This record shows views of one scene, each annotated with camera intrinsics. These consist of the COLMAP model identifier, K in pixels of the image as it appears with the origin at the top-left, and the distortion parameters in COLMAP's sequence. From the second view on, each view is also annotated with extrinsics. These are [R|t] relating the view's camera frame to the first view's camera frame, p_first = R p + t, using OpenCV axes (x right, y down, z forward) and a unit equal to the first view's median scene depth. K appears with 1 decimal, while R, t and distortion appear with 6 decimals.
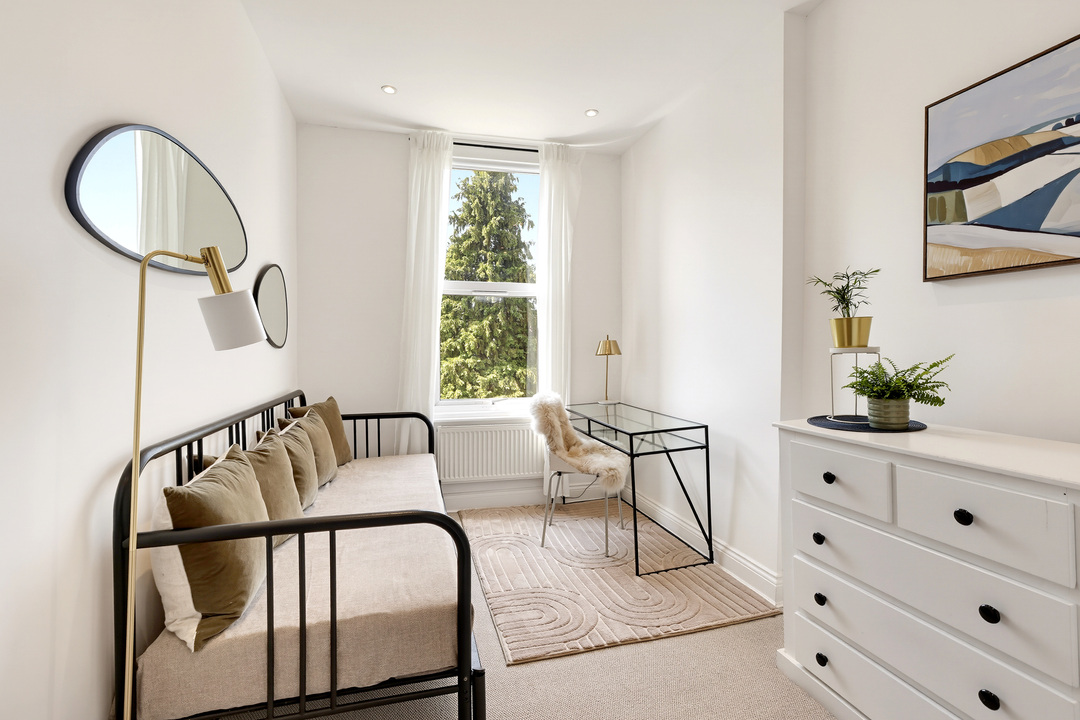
lens RADIAL K [[492.4, 0, 540.0], [0, 492.4, 360.0], [0, 0, 1]] dist [-0.043005, 0.015555]
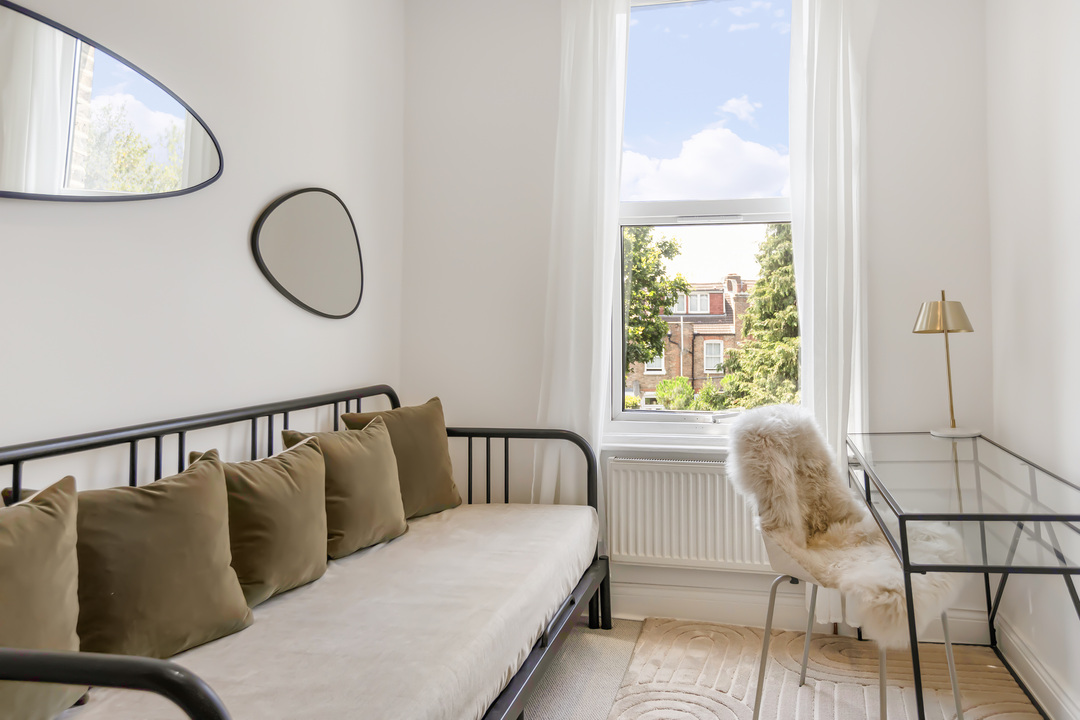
lens RADIAL K [[770.0, 0, 622.9], [0, 770.0, 290.4], [0, 0, 1]] dist [0.028038, 0.000989]
pose [[0.904201, -0.017349, -0.426755, 0.193389], [-0.010537, 0.997964, -0.062896, -0.000862], [0.426978, 0.061368, 0.902177, 0.206533]]
